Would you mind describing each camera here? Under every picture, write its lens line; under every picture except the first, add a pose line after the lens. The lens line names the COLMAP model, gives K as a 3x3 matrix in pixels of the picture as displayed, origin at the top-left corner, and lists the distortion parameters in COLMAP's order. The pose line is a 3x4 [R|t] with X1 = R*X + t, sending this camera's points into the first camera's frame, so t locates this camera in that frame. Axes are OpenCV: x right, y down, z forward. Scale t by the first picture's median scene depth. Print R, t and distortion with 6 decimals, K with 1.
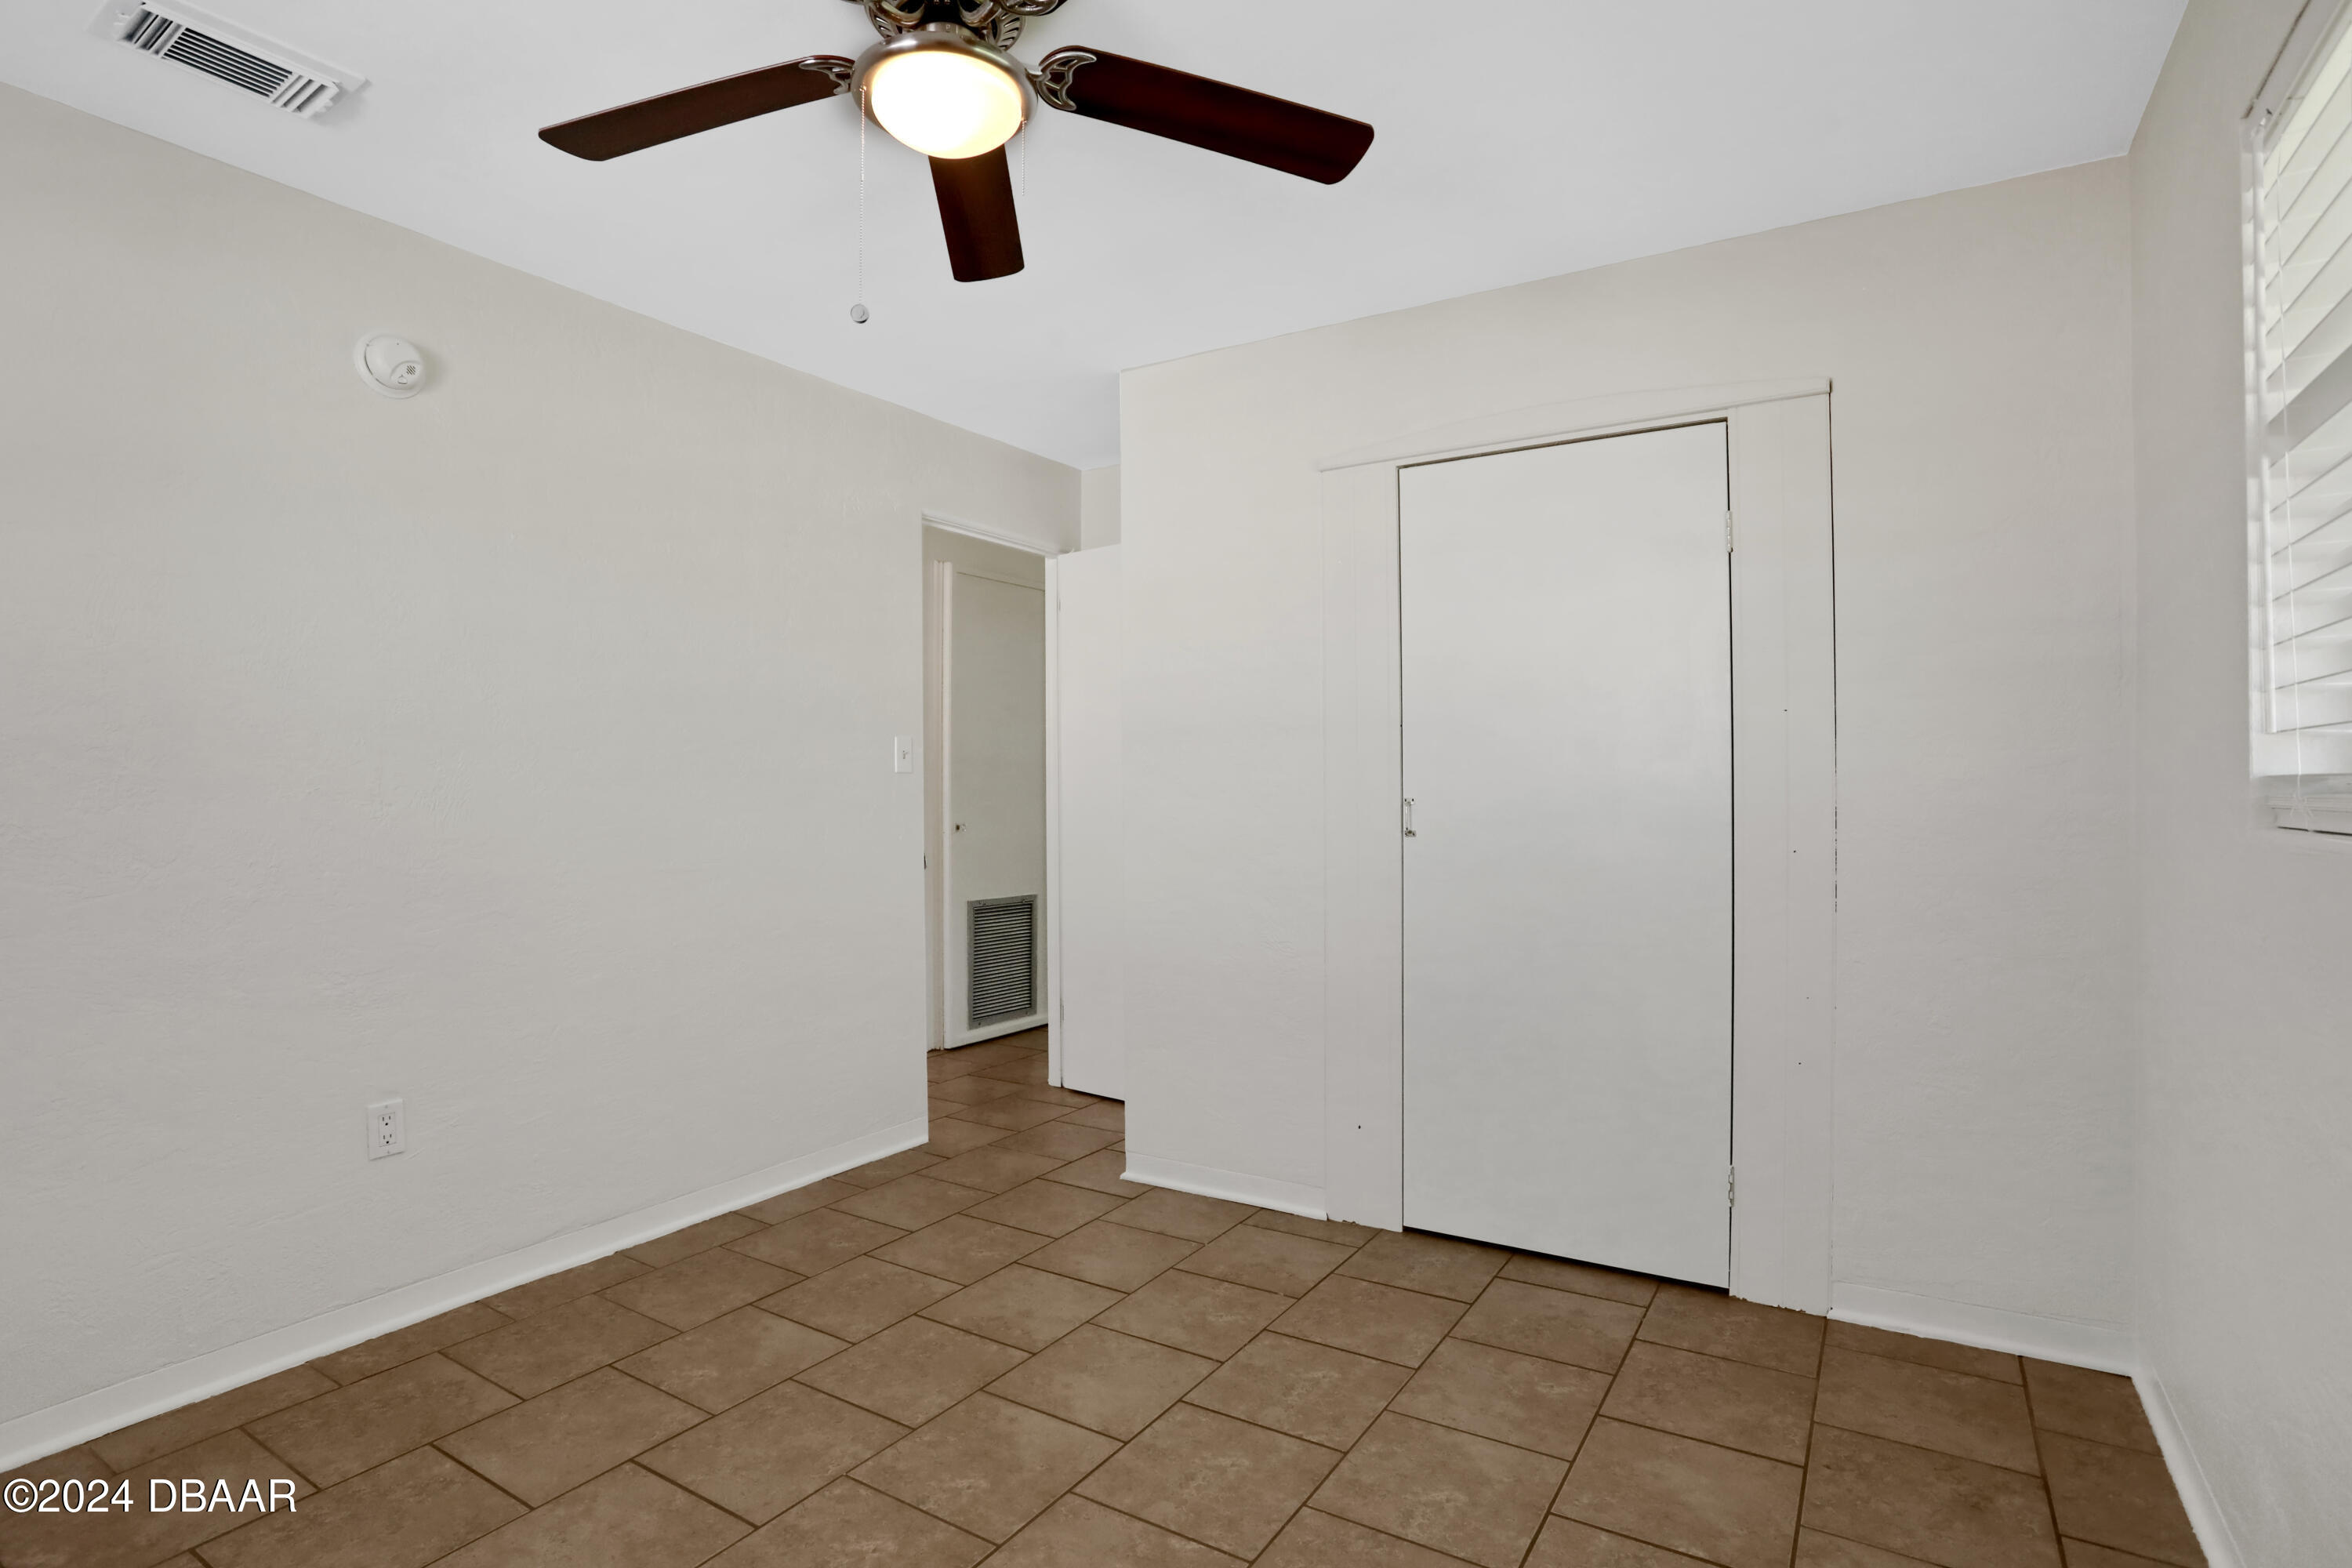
lens RADIAL K [[1170.8, 0, 1168.2], [0, 1170.8, 791.5], [0, 0, 1]] dist [-0.068877, 0.031515]
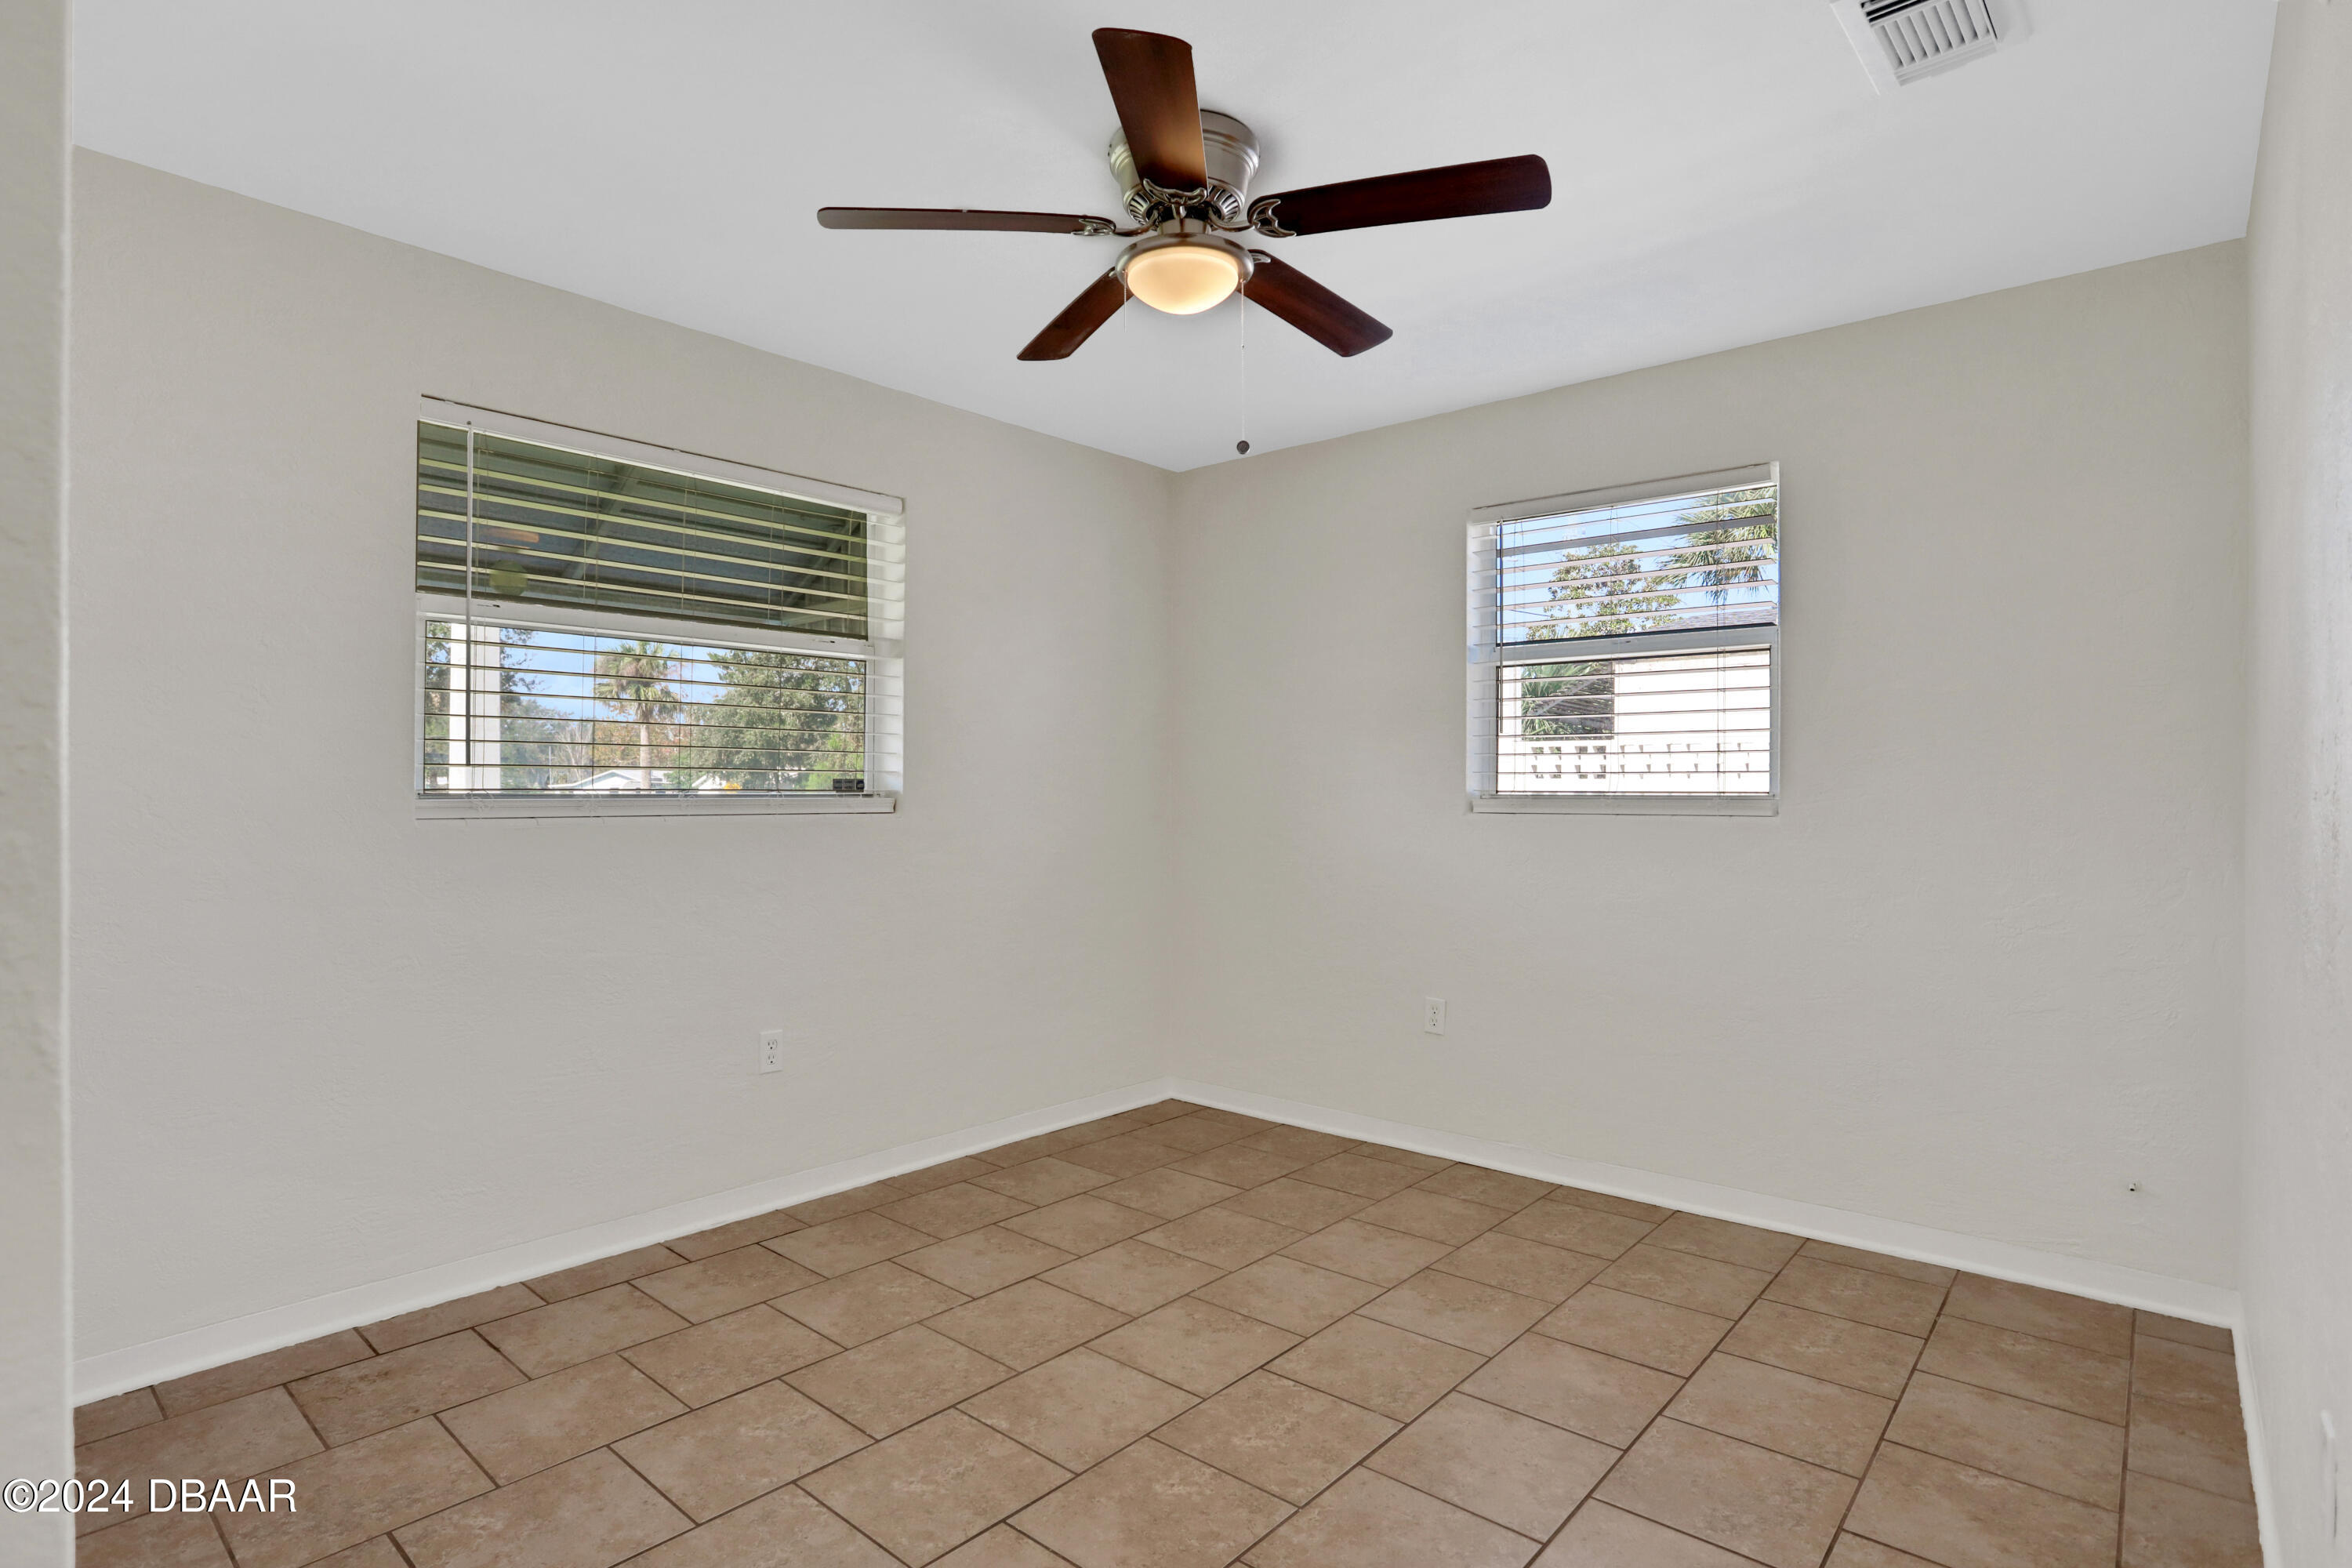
lens RADIAL K [[1170.8, 0, 1168.2], [0, 1170.8, 791.5], [0, 0, 1]] dist [-0.068877, 0.031515]
pose [[-0.987650, 0.003779, 0.156630, -0.332581], [0.004115, 0.999990, 0.001820, -0.014518], [-0.156621, 0.002442, -0.987656, 2.009508]]
